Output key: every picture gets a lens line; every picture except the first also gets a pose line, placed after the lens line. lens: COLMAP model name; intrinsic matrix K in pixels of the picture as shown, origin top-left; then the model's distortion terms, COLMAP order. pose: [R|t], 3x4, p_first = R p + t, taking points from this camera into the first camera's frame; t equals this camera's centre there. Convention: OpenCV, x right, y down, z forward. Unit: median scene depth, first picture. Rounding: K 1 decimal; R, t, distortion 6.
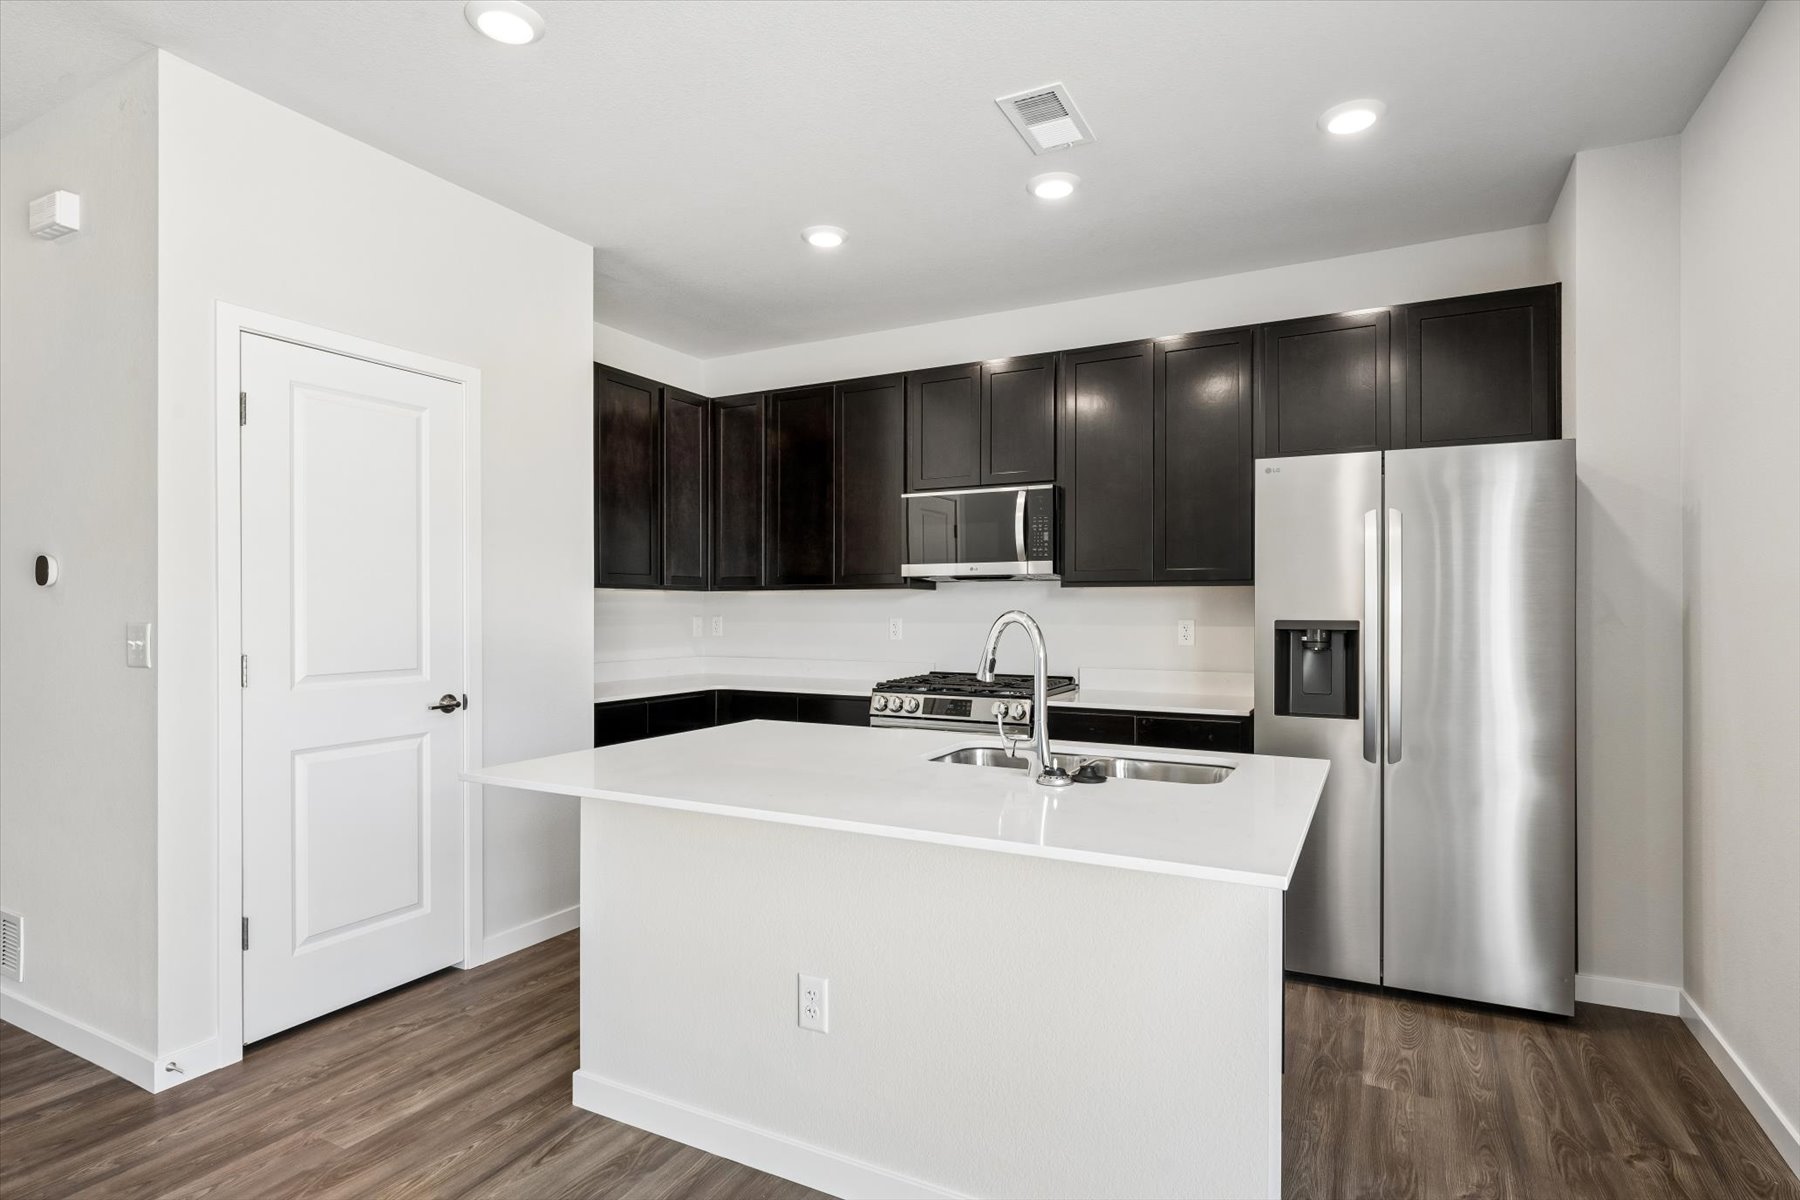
lens RADIAL K [[936.3, 0, 897.4], [0, 936.3, 603.1], [0, 0, 1]] dist [-0.002750, -0.000803]
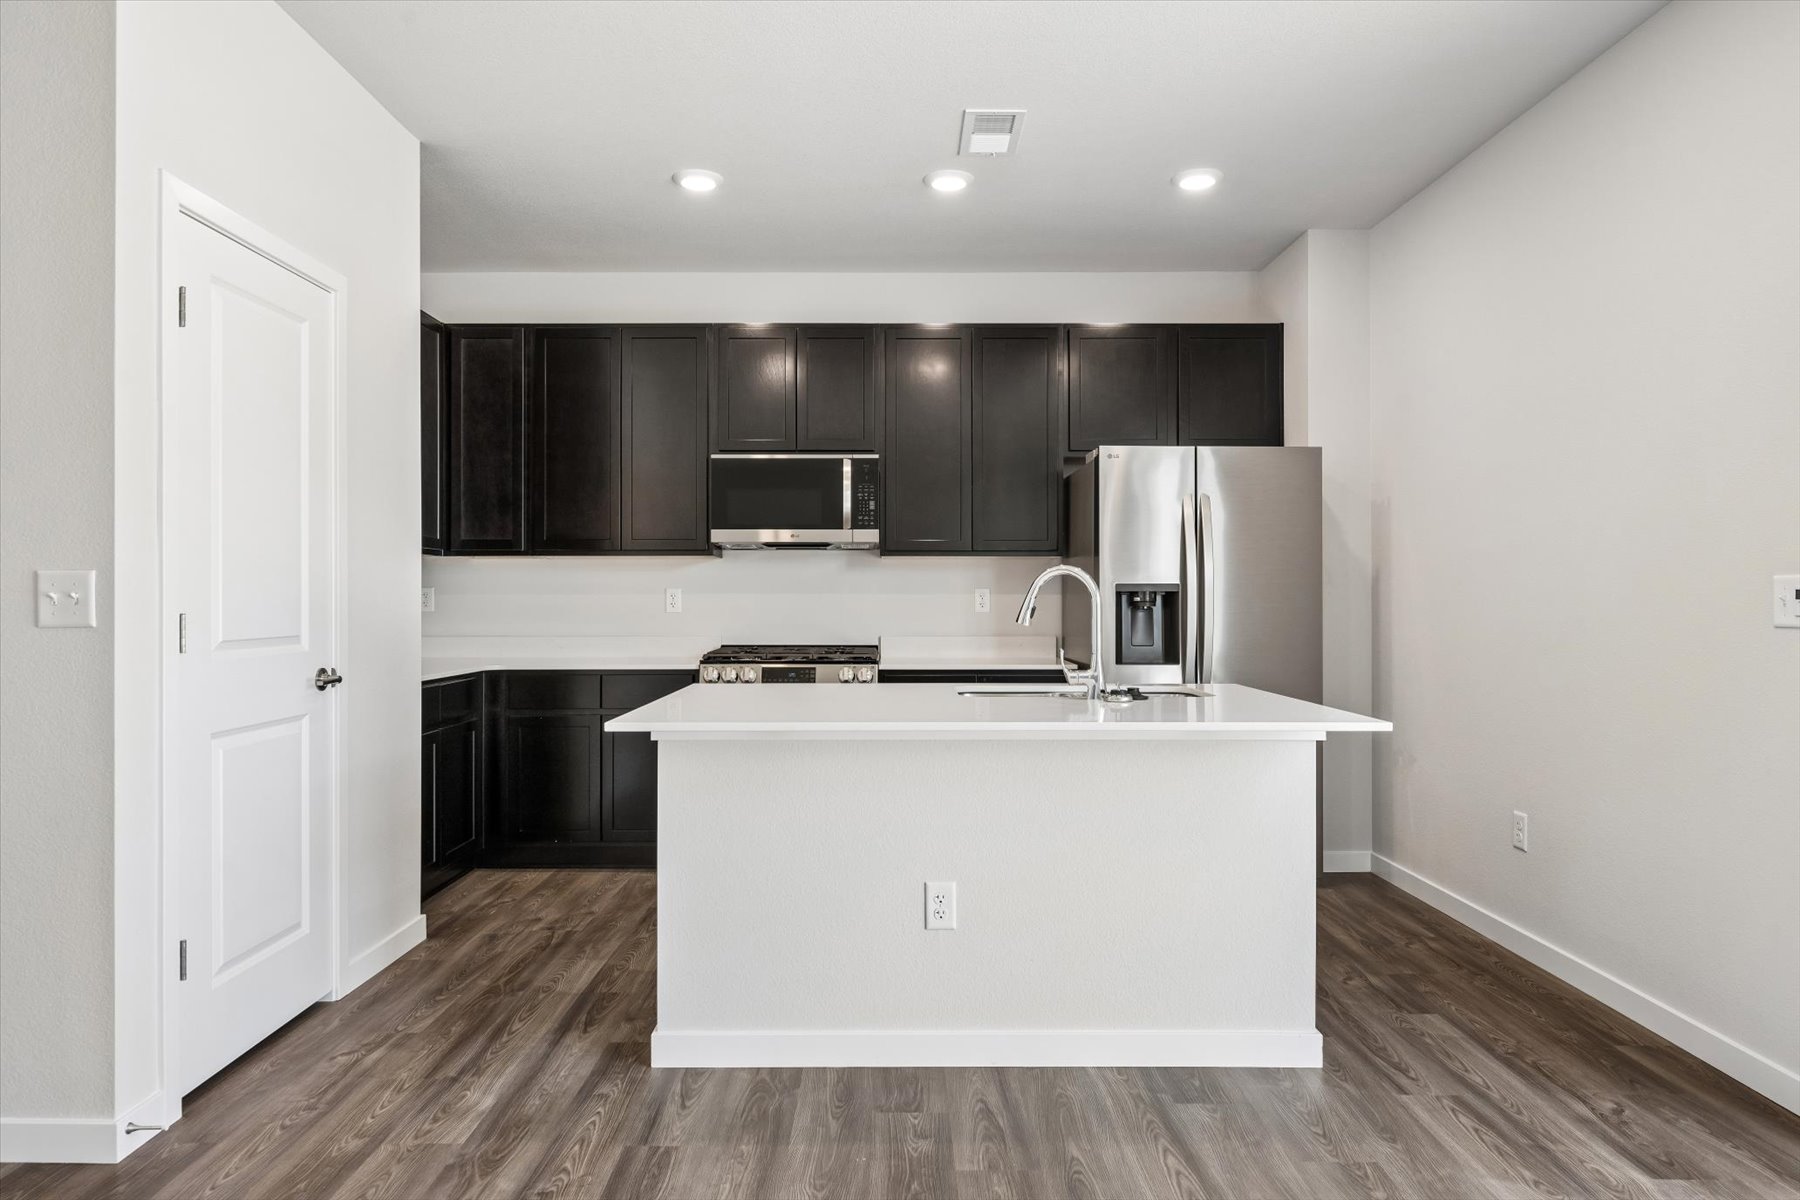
lens RADIAL K [[1135.4, 0, 894.0], [0, 1135.4, 589.9], [0, 0, 1]] dist [-0.006980, -0.003843]
pose [[0.879330, 0.003045, 0.476202, -0.522711], [-0.001679, 0.999993, -0.003295, 0.031676], [-0.476209, 0.002098, 0.879330, -0.122423]]
